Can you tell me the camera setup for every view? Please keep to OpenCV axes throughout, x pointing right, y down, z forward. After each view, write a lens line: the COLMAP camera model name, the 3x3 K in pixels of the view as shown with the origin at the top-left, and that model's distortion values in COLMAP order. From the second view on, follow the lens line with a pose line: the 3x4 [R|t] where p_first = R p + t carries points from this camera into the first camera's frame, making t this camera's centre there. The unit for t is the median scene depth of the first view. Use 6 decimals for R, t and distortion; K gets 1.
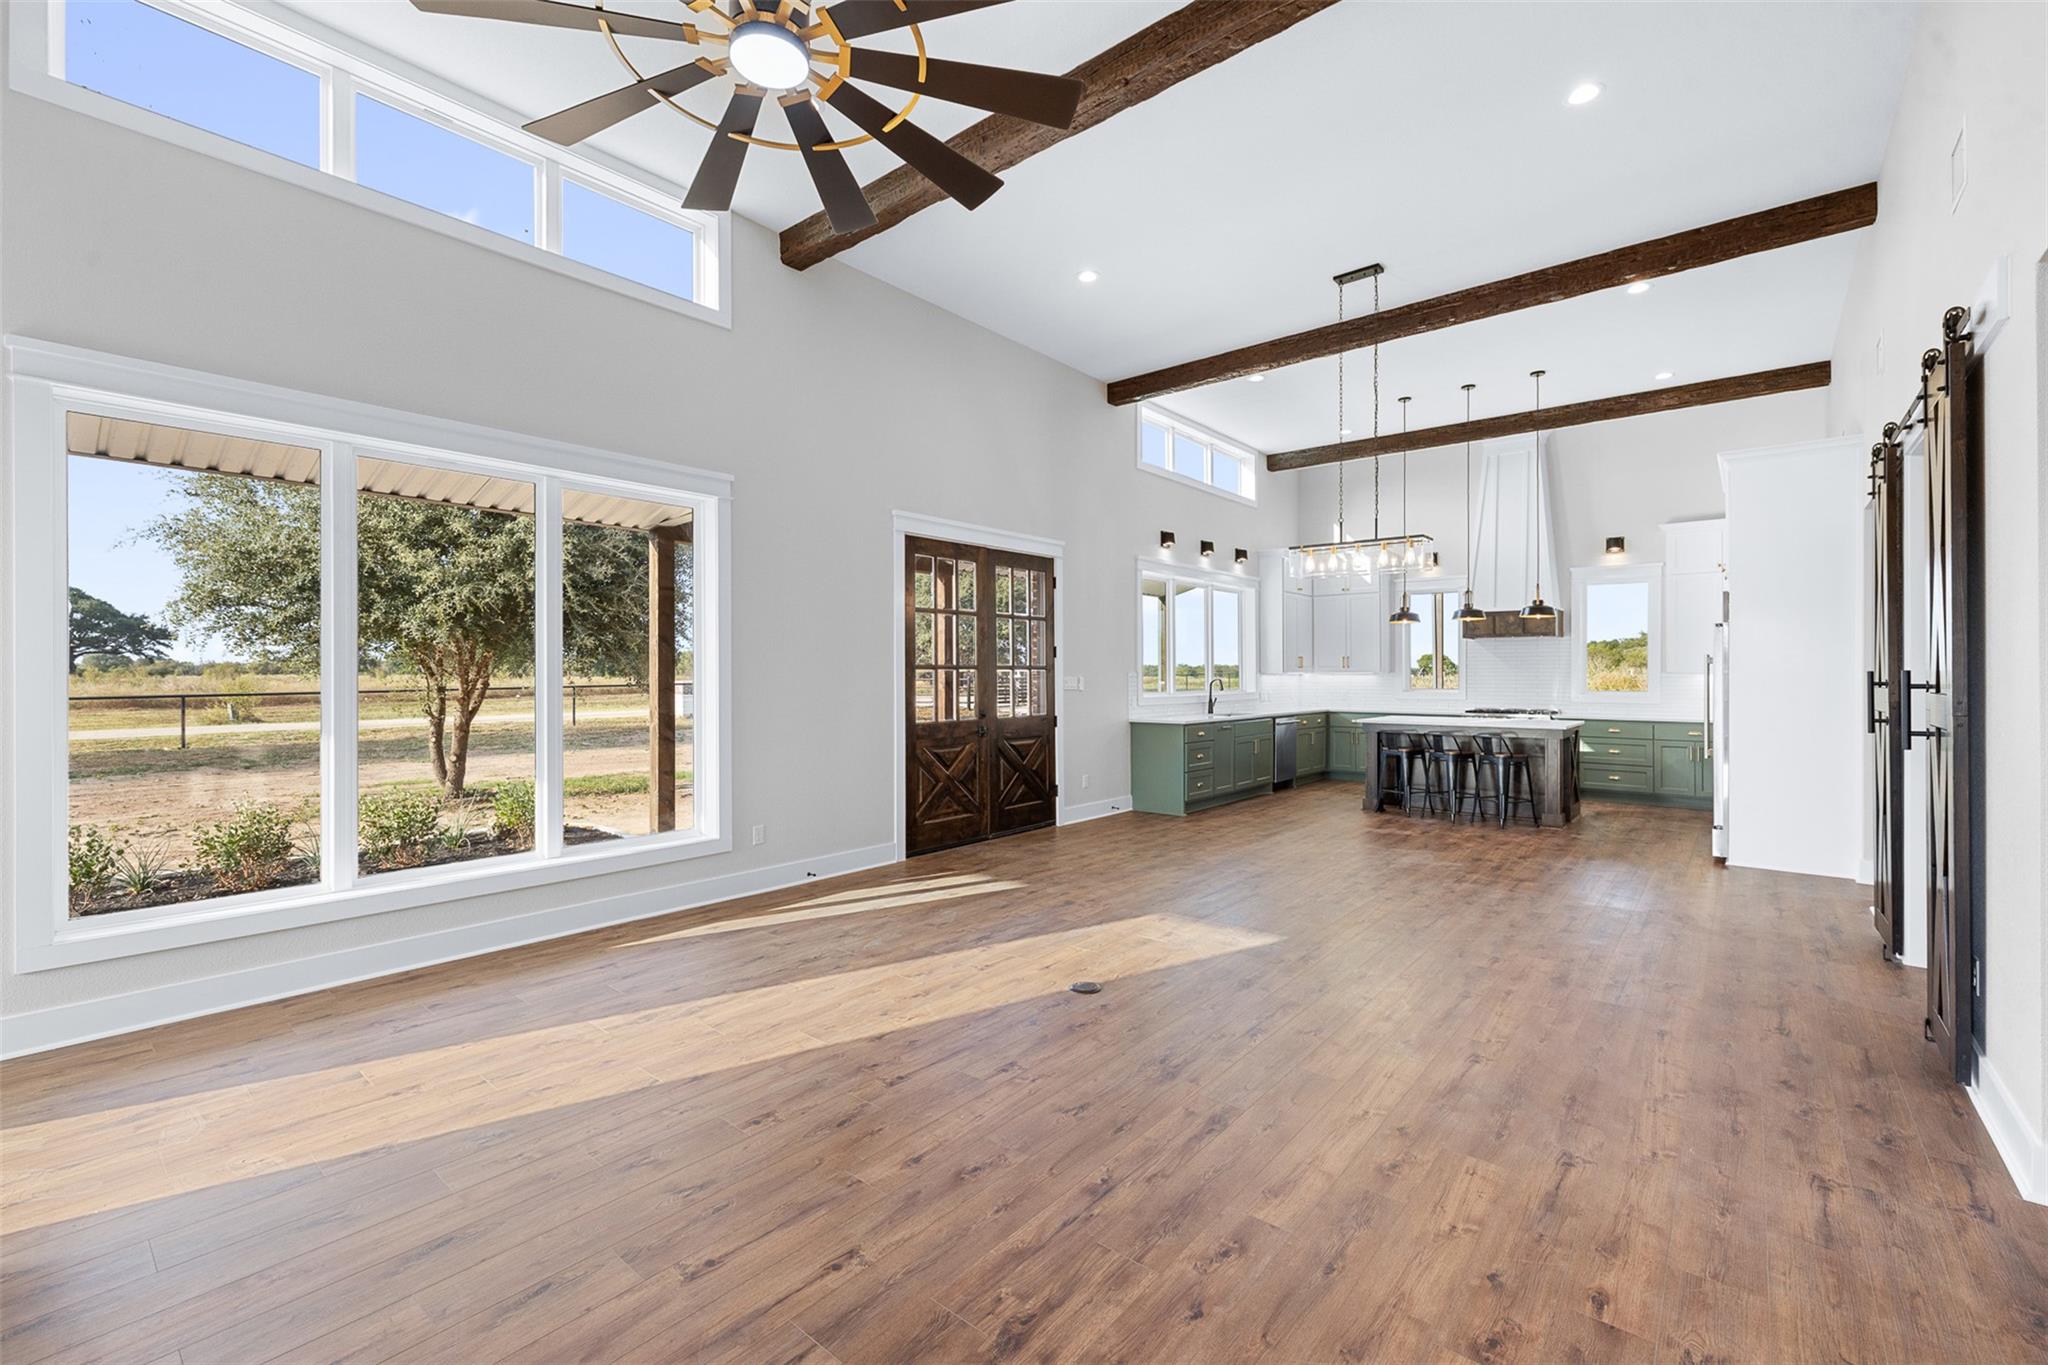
lens RADIAL K [[871.2, 0, 1017.6], [0, 871.2, 674.4], [0, 0, 1]] dist [-0.001770, -0.000090]
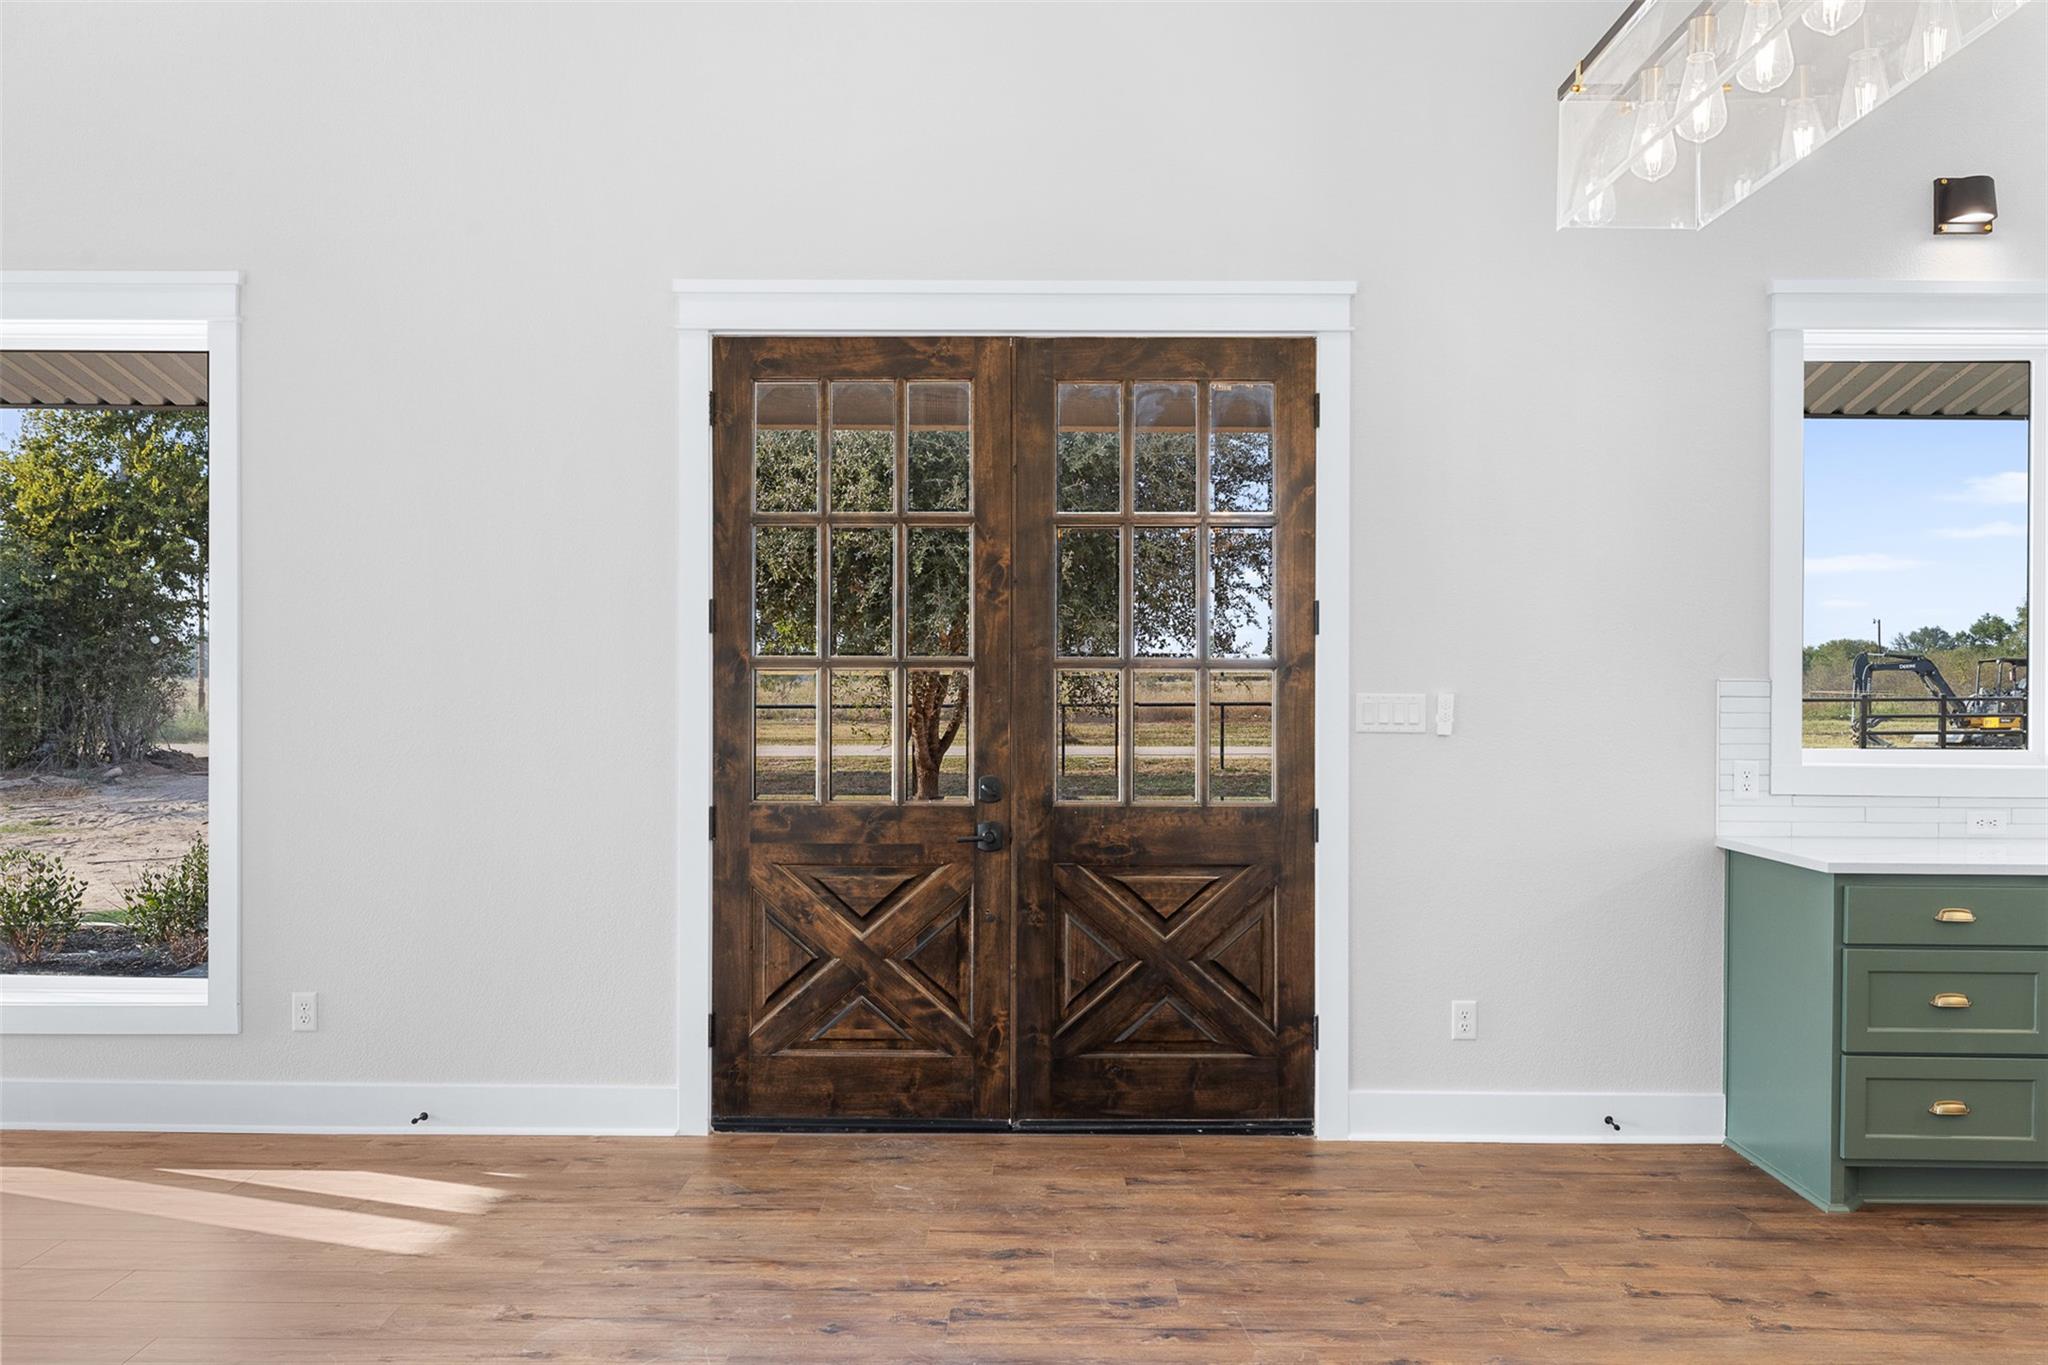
lens RADIAL K [[1569.9, 0, 1023.5], [0, 1569.9, 692.4], [0, 0, 1]] dist [0.011168, 0.000899]
pose [[0.639778, 0.010715, -0.768485, 0.491812], [-0.008814, 0.999939, 0.006605, -0.000101], [0.768509, 0.002548, 0.639834, 0.596515]]
